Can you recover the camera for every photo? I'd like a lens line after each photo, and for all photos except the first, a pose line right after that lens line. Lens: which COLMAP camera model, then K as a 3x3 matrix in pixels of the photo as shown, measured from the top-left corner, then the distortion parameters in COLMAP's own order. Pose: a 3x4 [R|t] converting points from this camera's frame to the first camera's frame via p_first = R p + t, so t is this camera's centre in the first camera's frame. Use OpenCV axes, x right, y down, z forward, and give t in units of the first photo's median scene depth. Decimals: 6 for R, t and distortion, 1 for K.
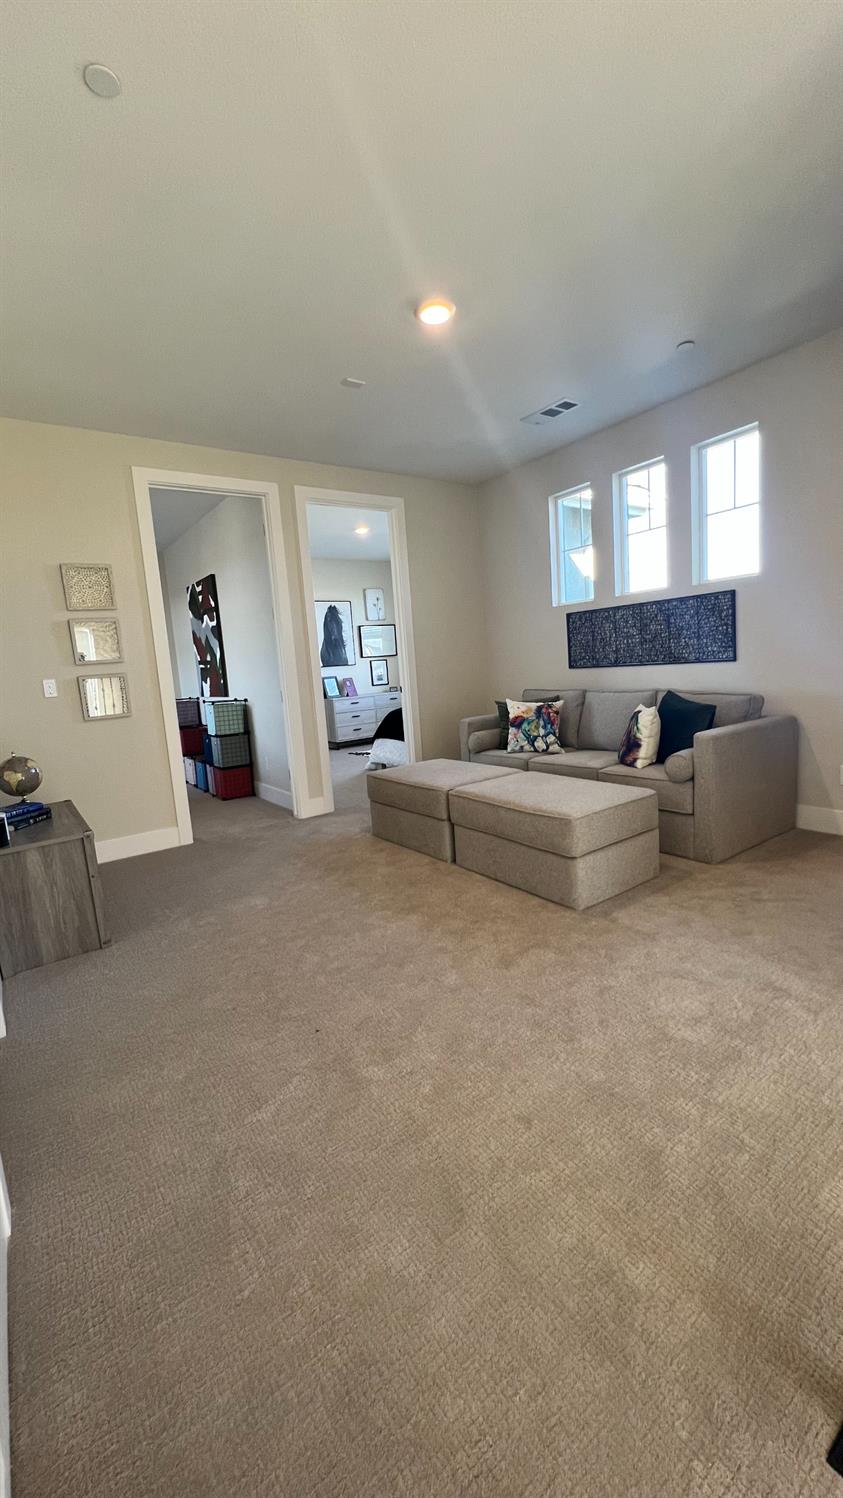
lens RADIAL K [[606.2, 0, 421.5], [0, 606.2, 749.0], [0, 0, 1]] dist [0.014615, 0.000129]
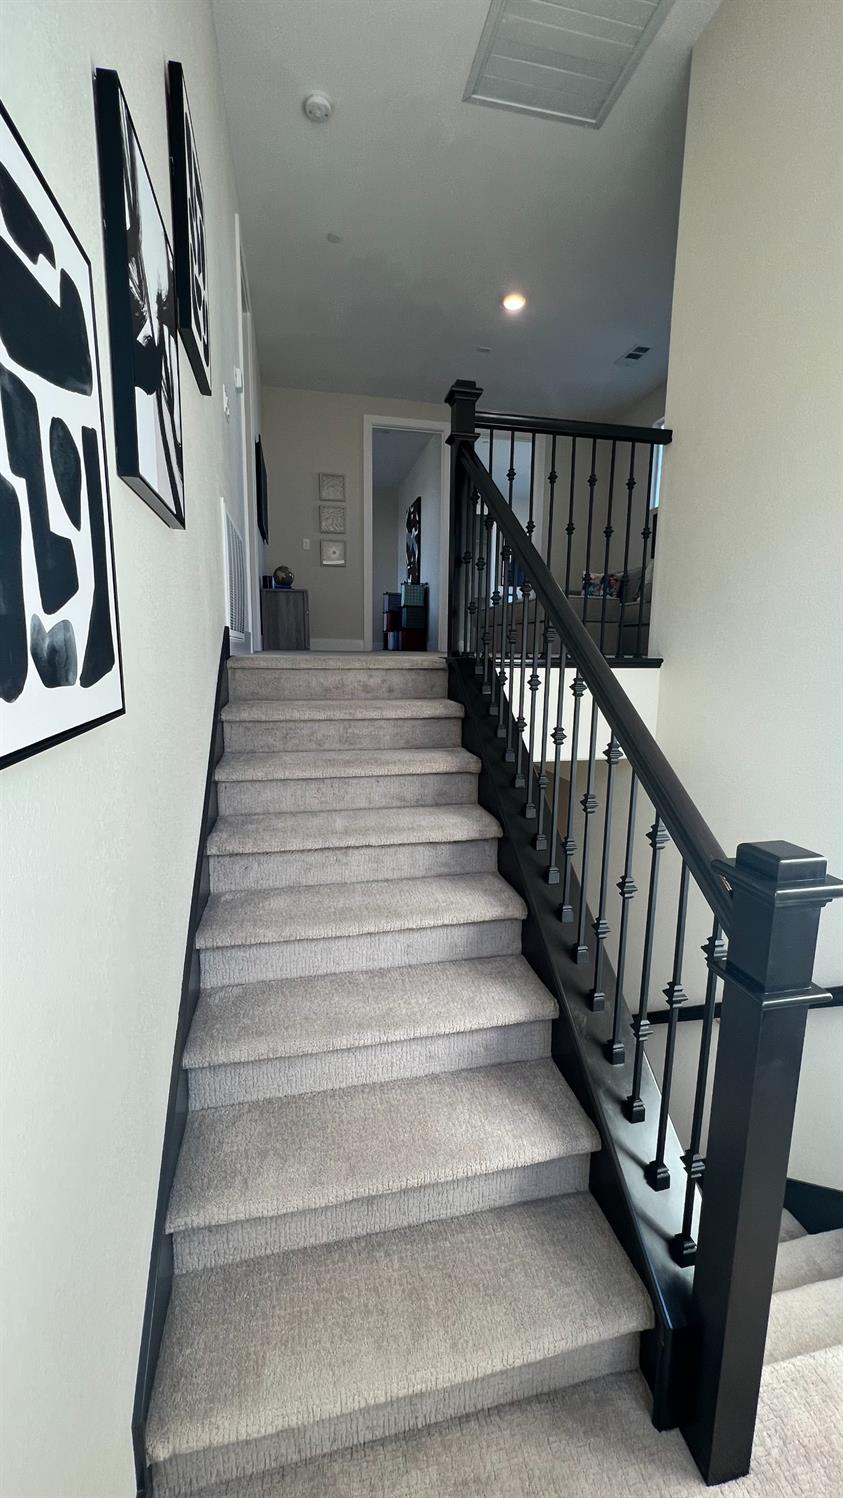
lens RADIAL K [[584.3, 0, 417.0], [0, 584.3, 741.7], [0, 0, 1]] dist [0.001214, 0.000066]
pose [[0.914074, 0.147321, -0.377843, 0.388504], [-0.132838, 0.989052, 0.064273, 0.296435], [0.383175, -0.008558, 0.923636, -0.428076]]
